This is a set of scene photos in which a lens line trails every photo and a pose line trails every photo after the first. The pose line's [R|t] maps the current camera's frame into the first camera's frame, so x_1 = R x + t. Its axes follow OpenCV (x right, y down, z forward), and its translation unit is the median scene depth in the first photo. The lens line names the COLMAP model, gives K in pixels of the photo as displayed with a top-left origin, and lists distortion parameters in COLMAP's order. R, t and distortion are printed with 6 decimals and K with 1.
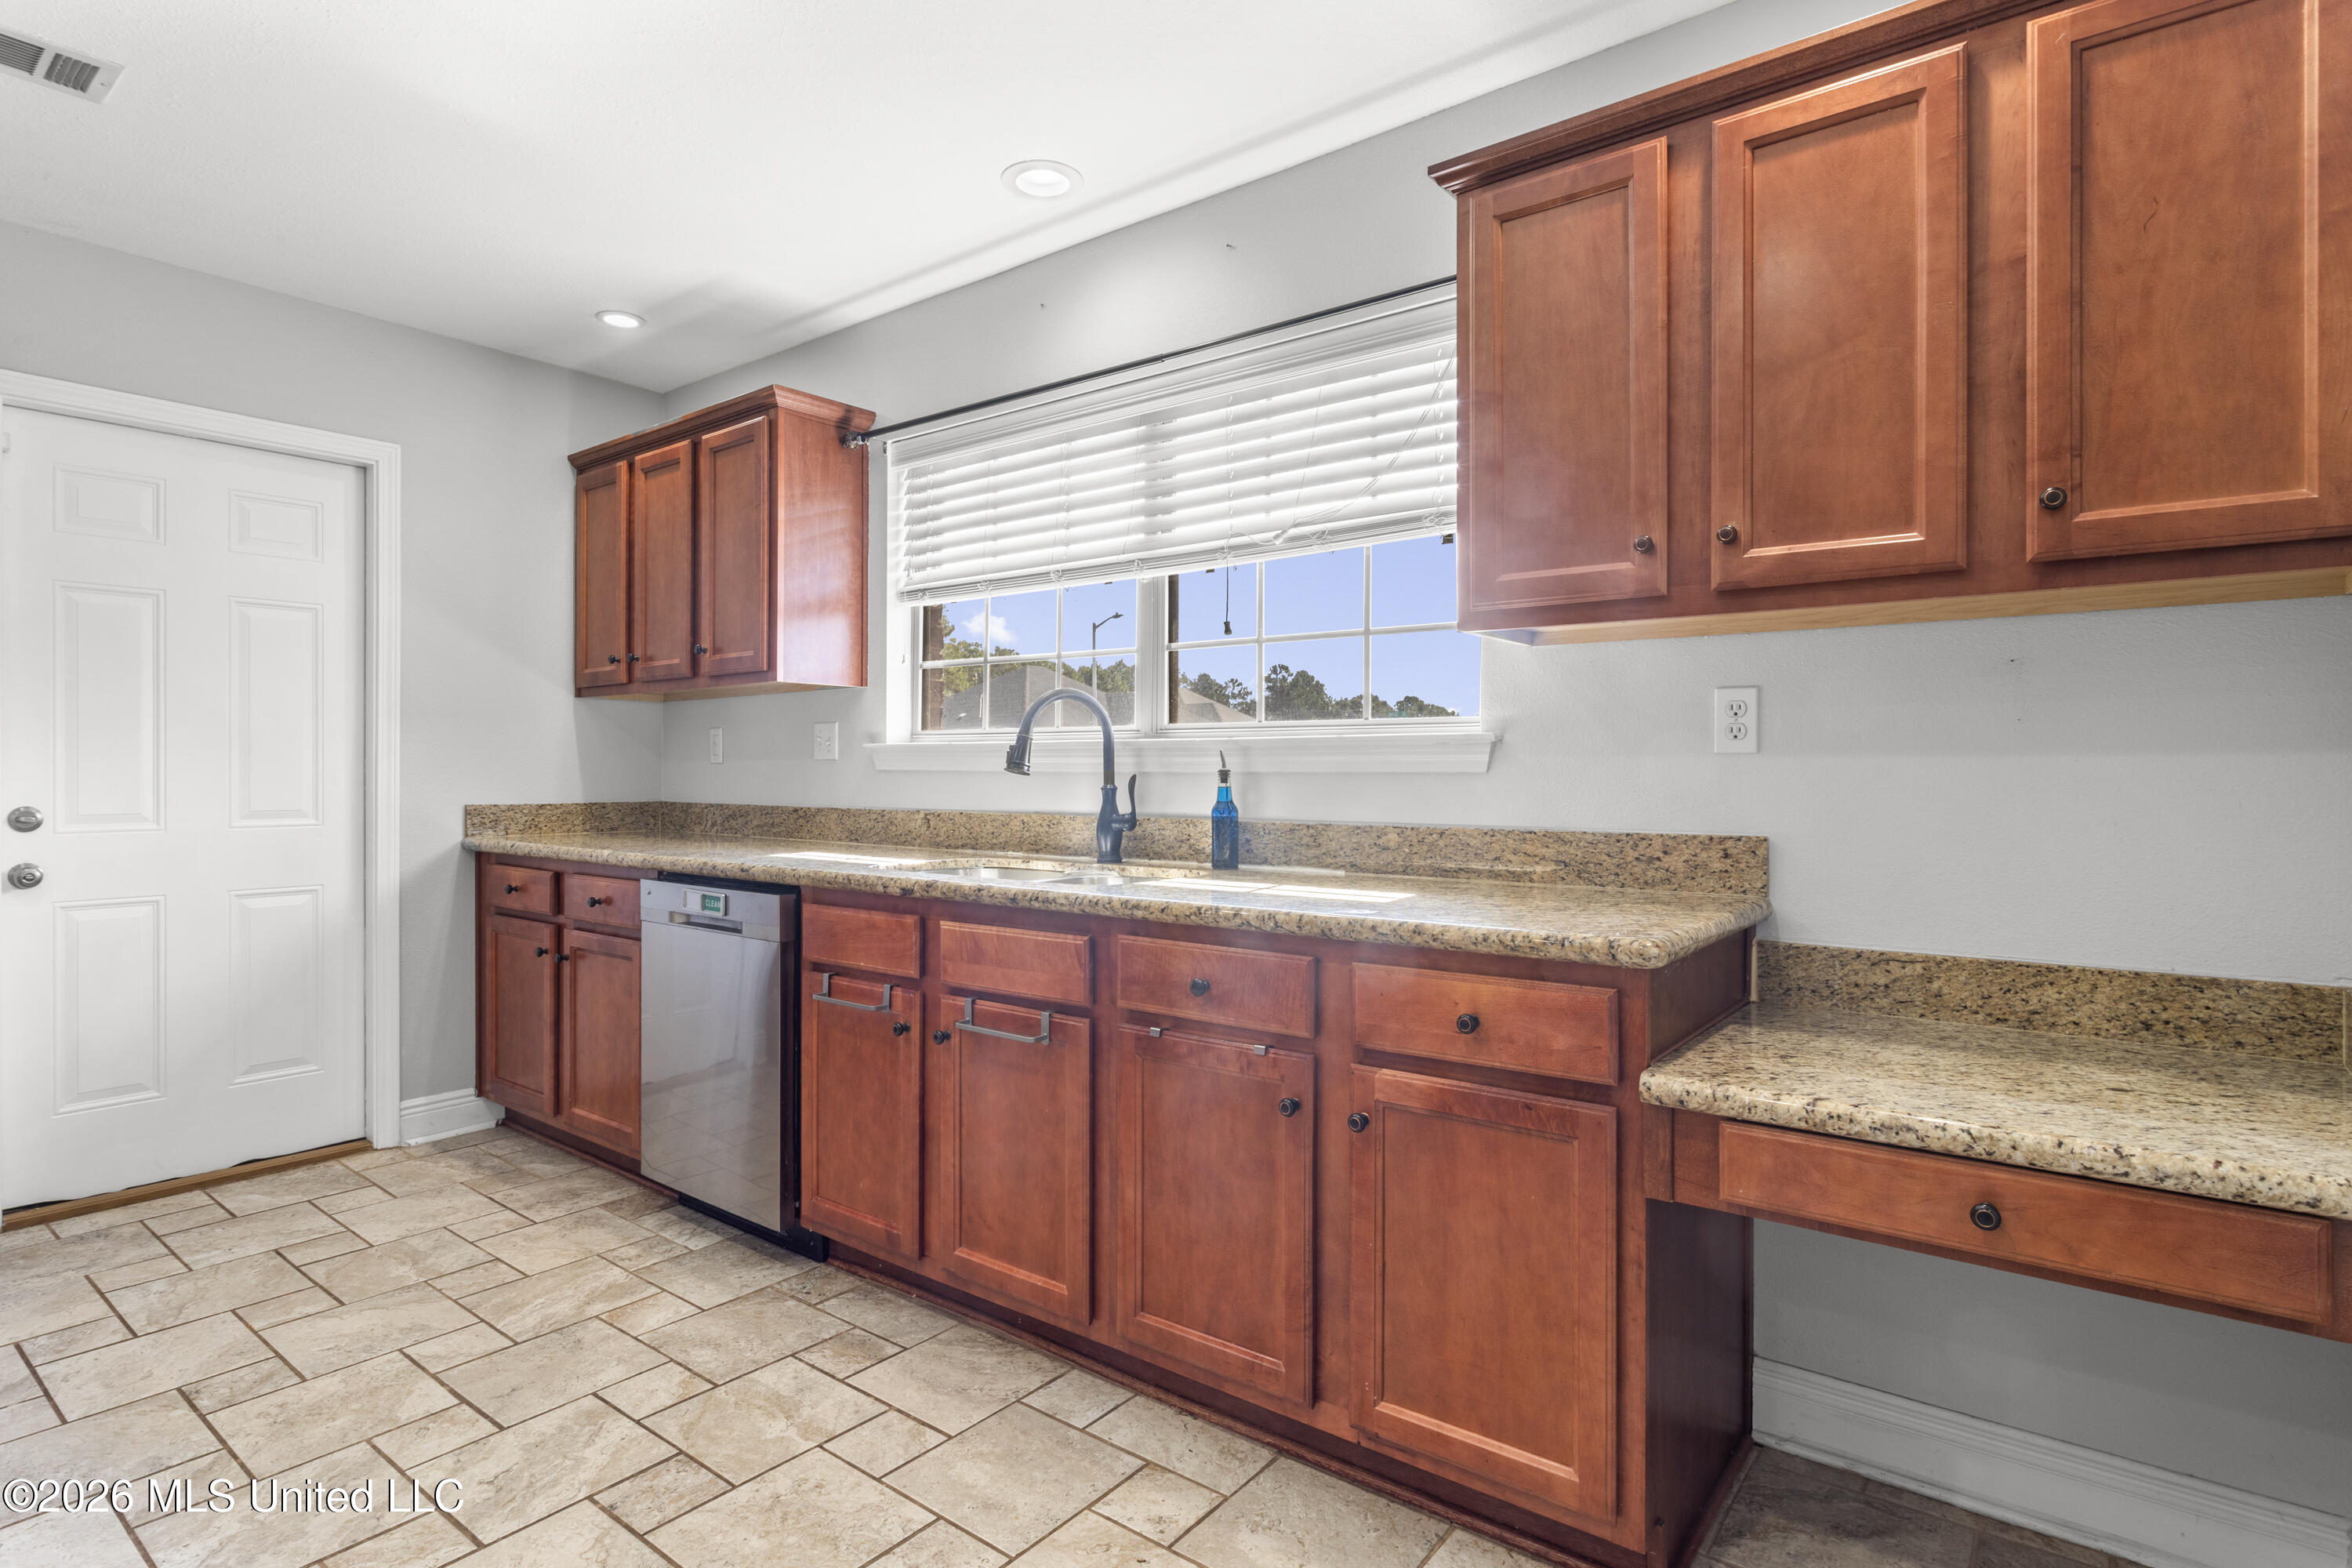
lens RADIAL K [[1199.8, 0, 1167.1], [0, 1199.8, 775.1], [0, 0, 1]] dist [-0.007068, 0.001220]
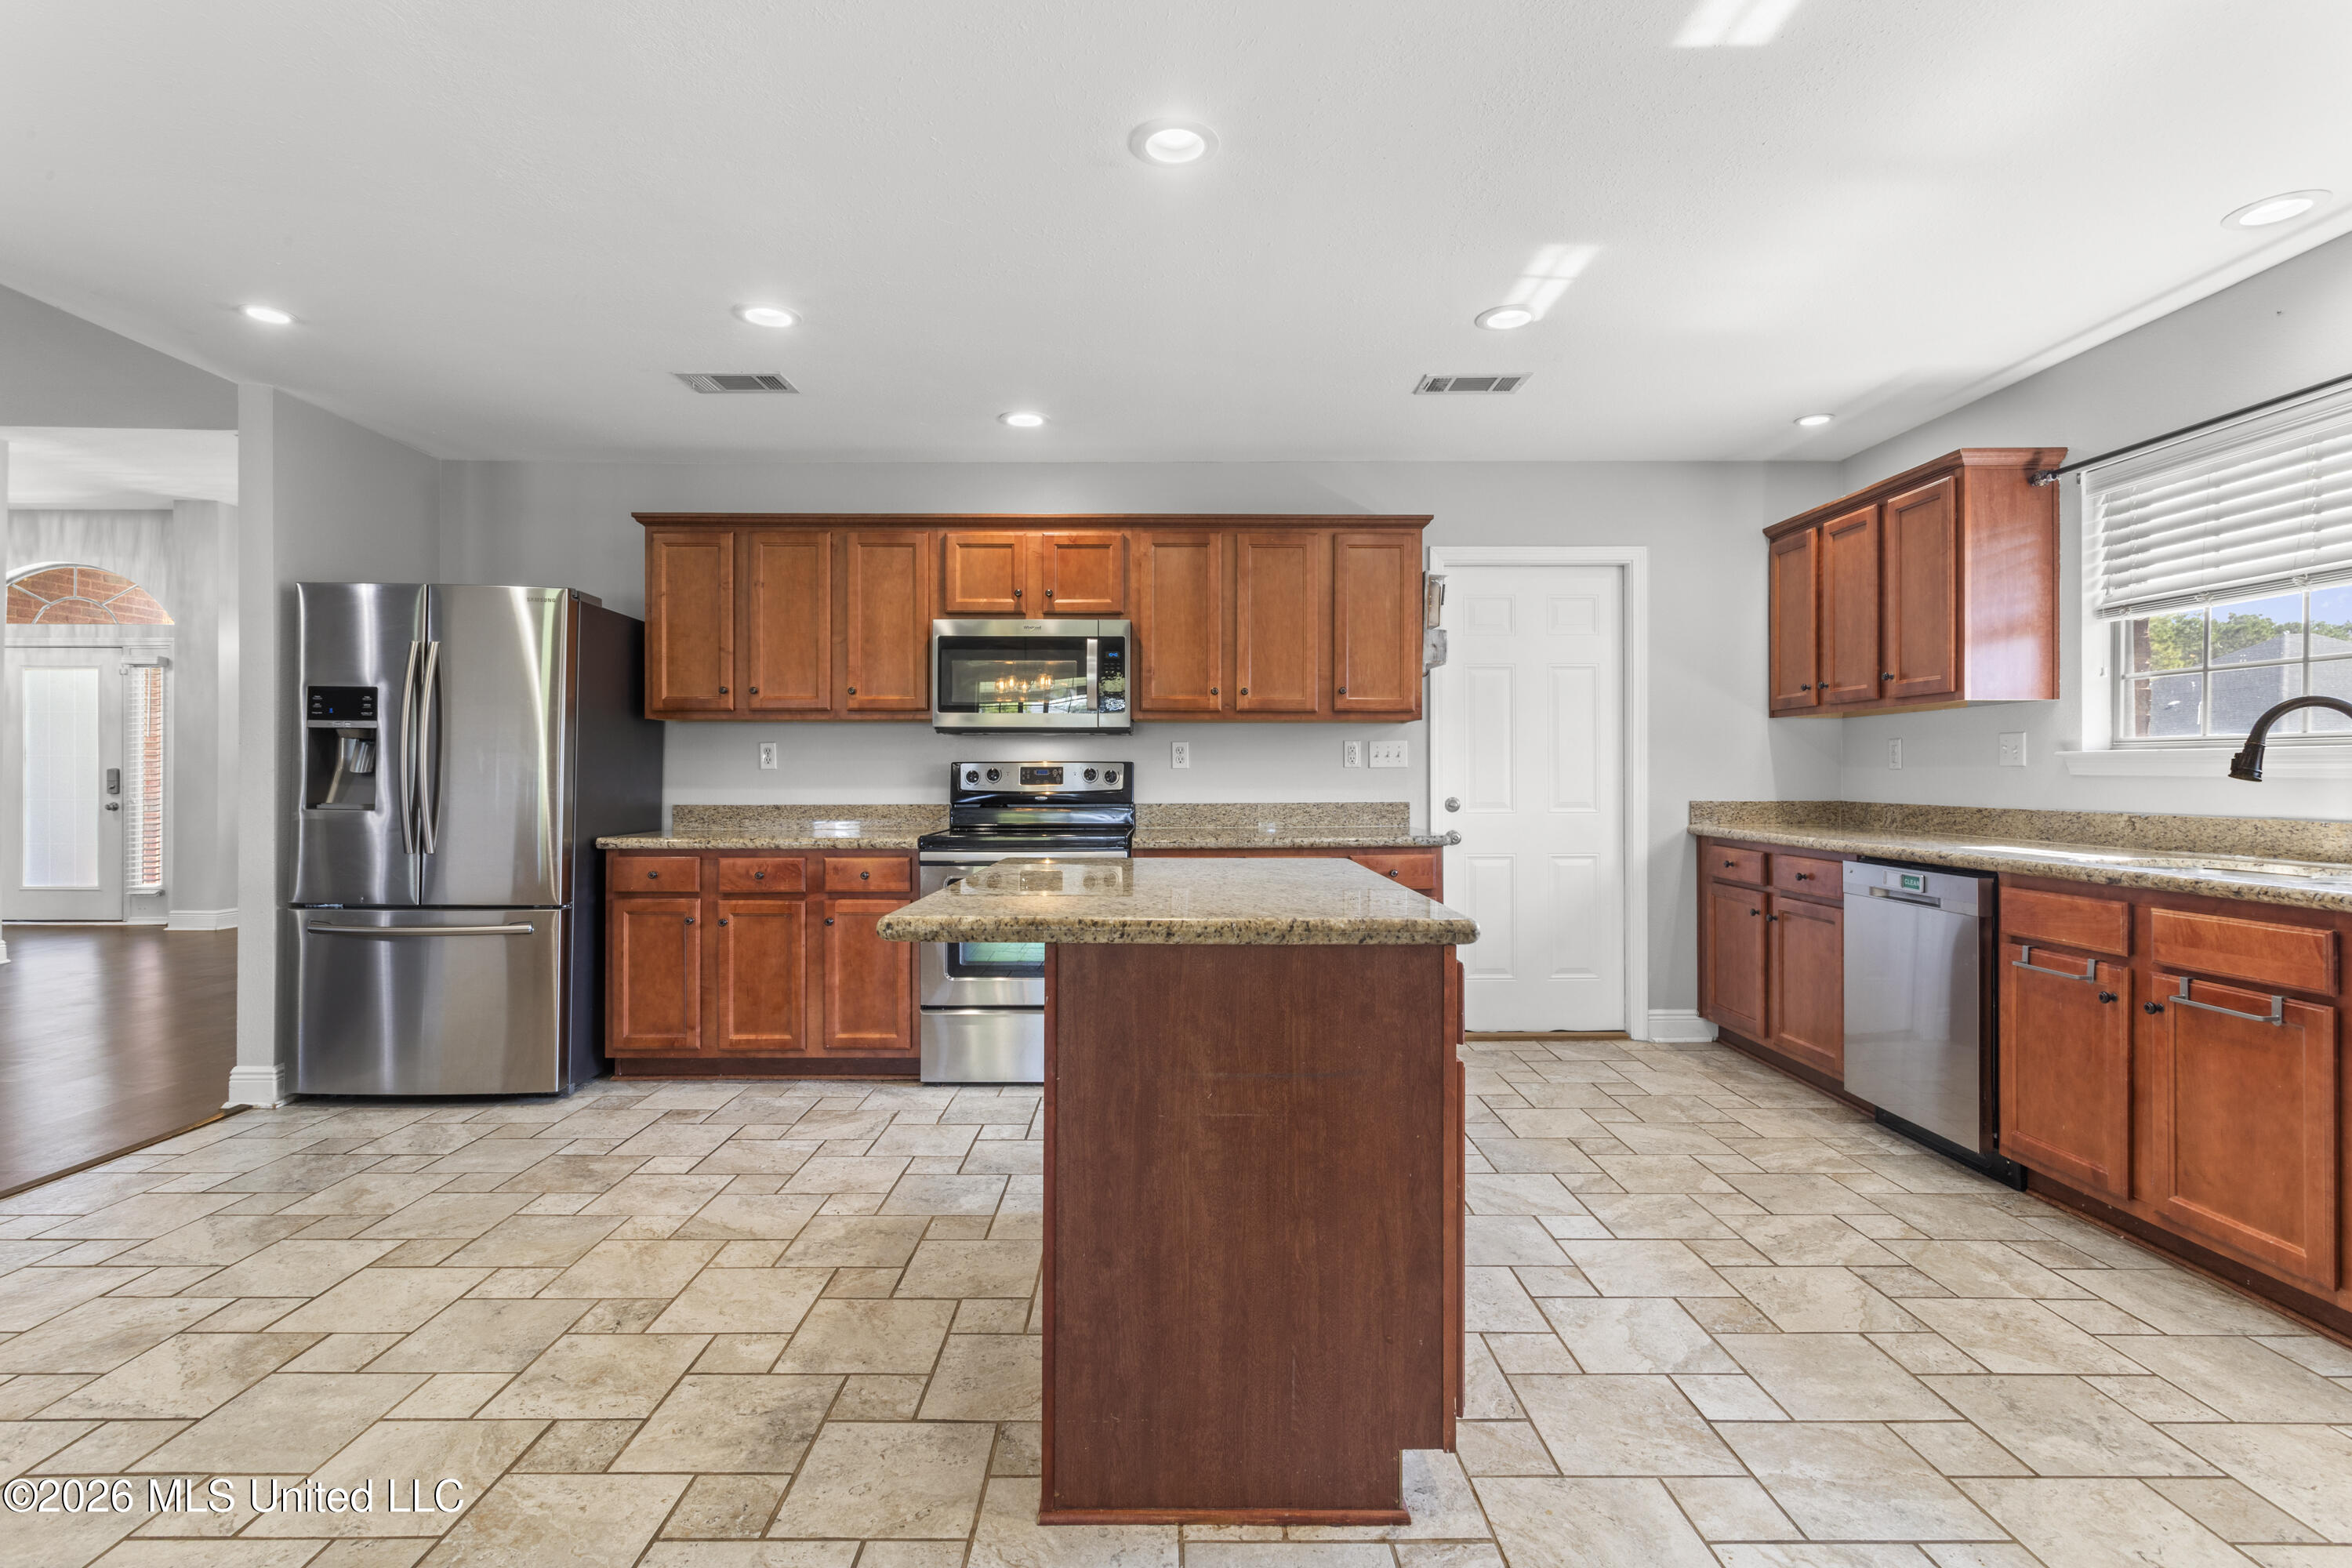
lens RADIAL K [[1122.5, 0, 1163.5], [0, 1122.5, 770.4], [0, 0, 1]] dist [0.002200, 0.000010]
pose [[0.621223, -0.004102, -0.783623, 0.052848], [-0.000423, 0.999984, -0.005570, -0.003062], [0.783634, 0.003791, 0.621212, -0.320670]]
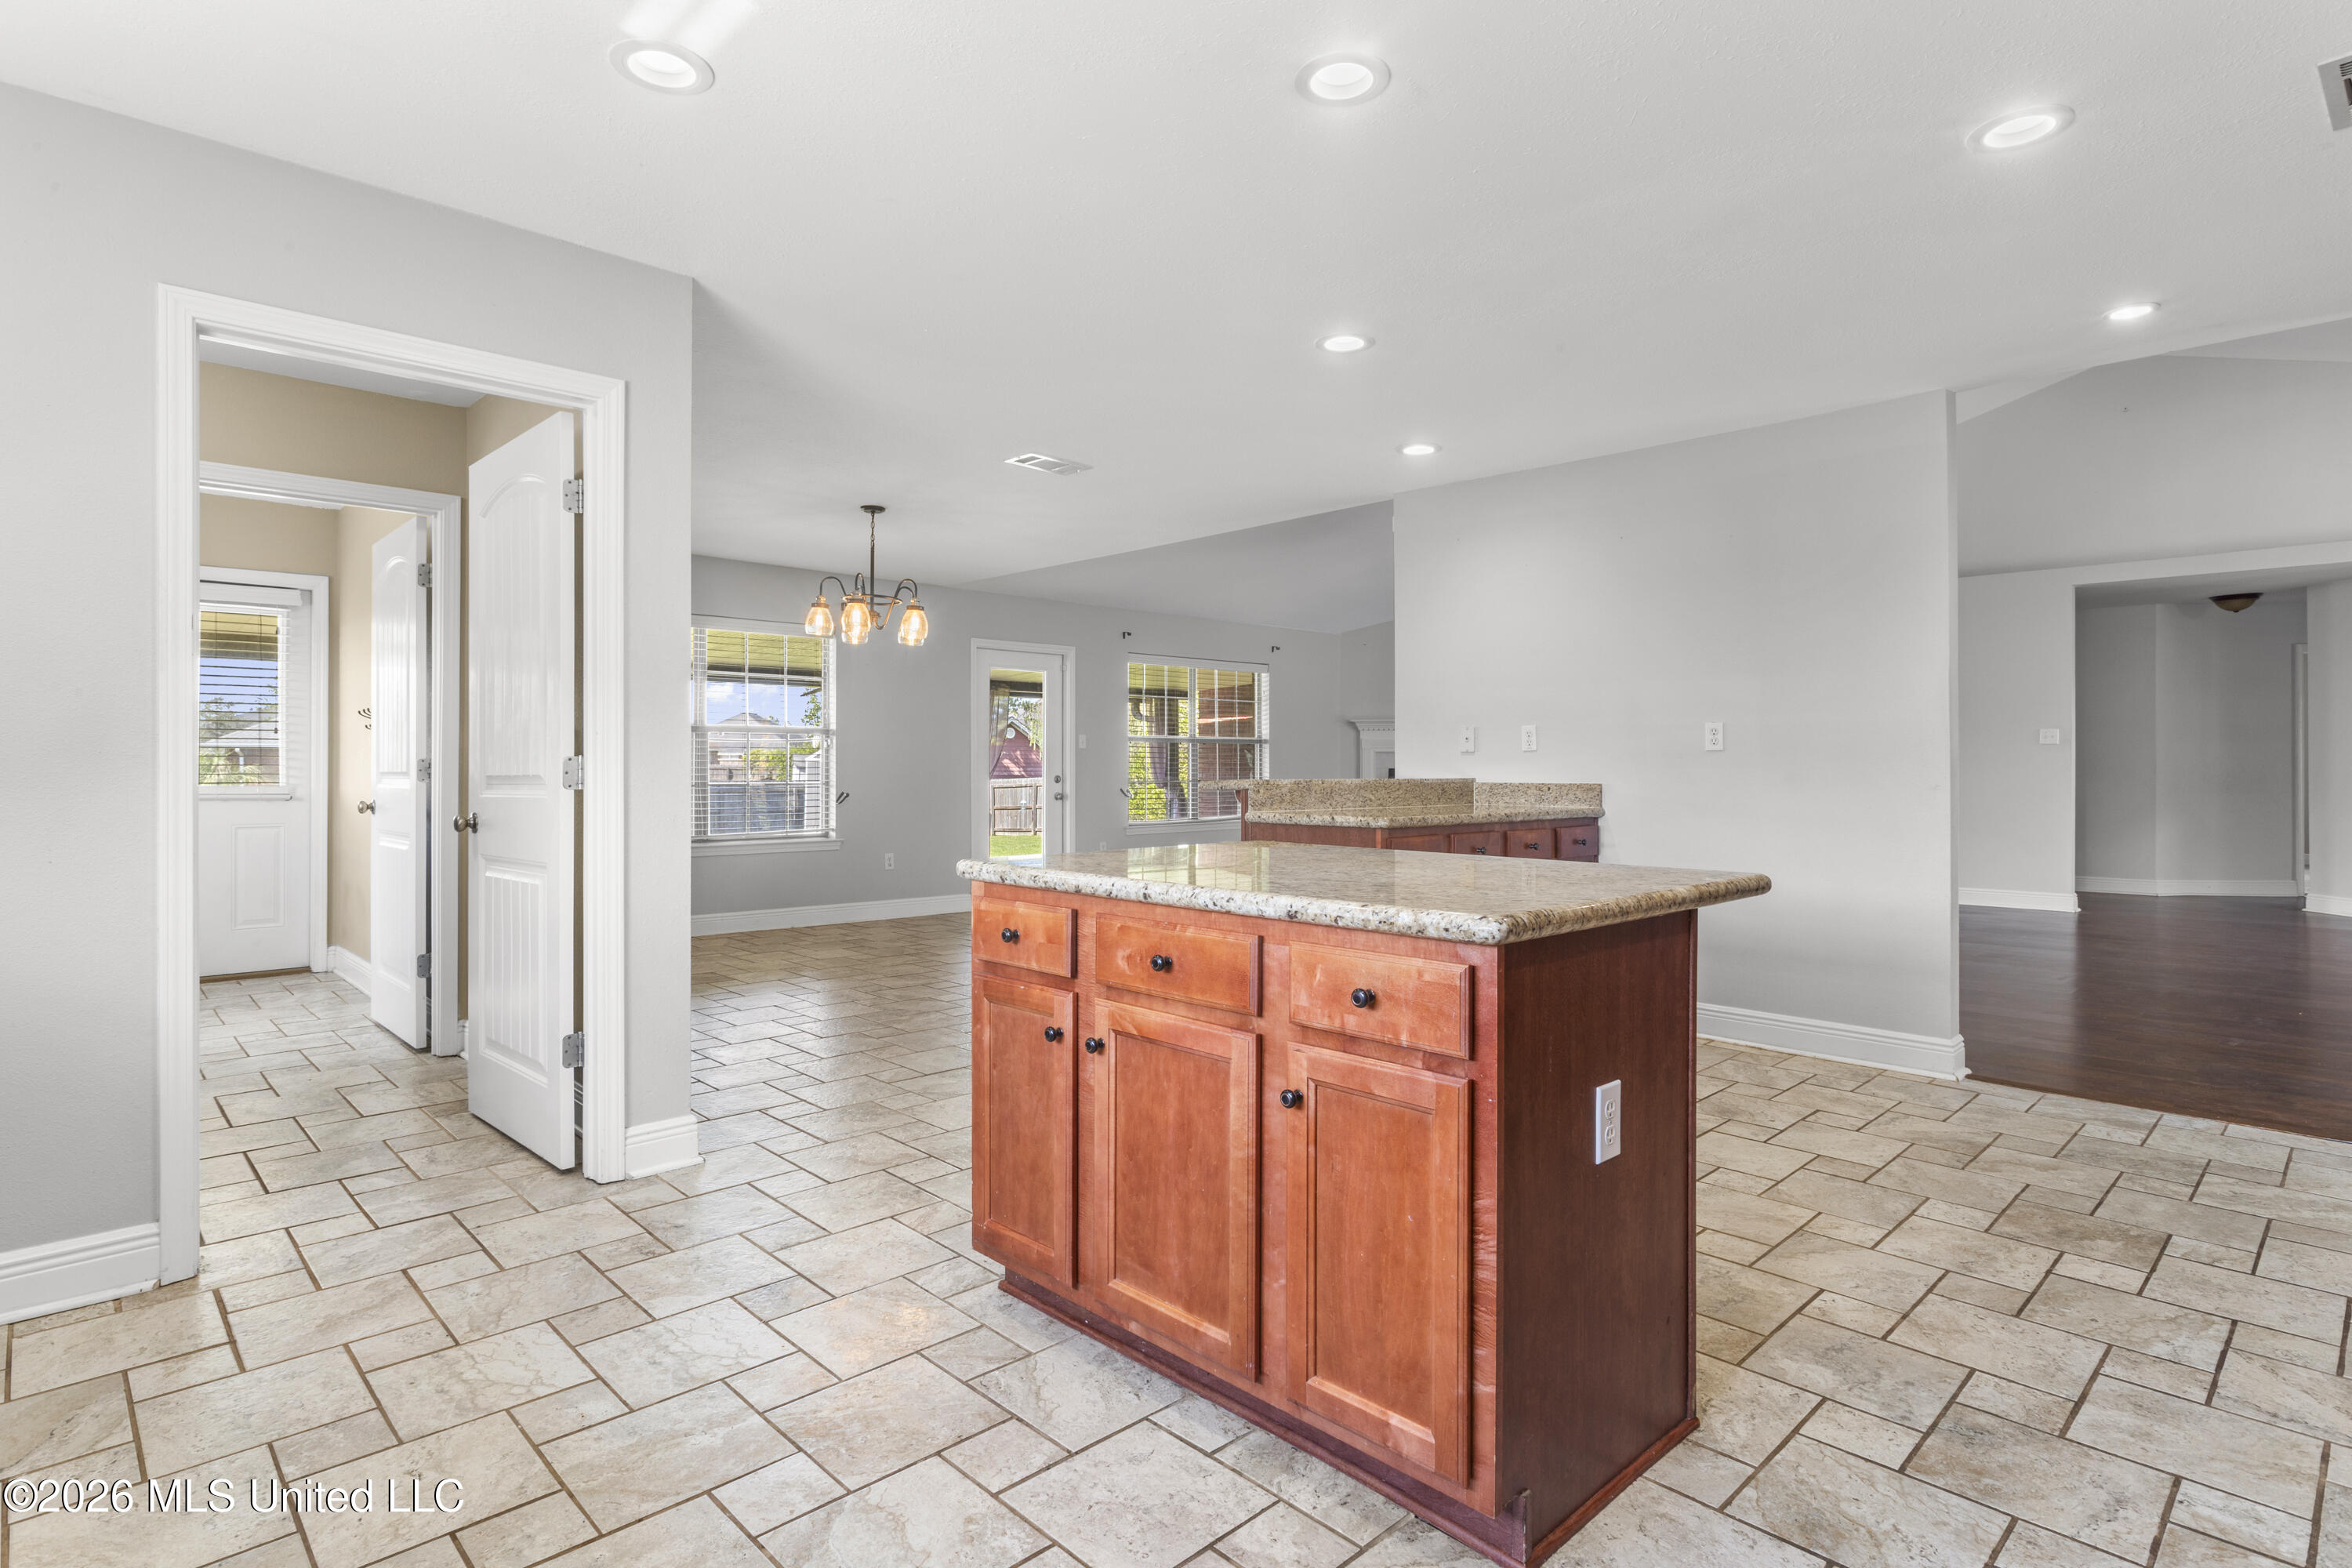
lens RADIAL K [[1199.8, 0, 1189.4], [0, 1199.8, 766.5], [0, 0, 1]] dist [-0.007068, 0.001220]
pose [[-0.991506, -0.002091, 0.130047, -0.662587], [-0.002084, 0.999998, 0.000192, 0.004377], [-0.130047, -0.000080, -0.991508, 1.171759]]
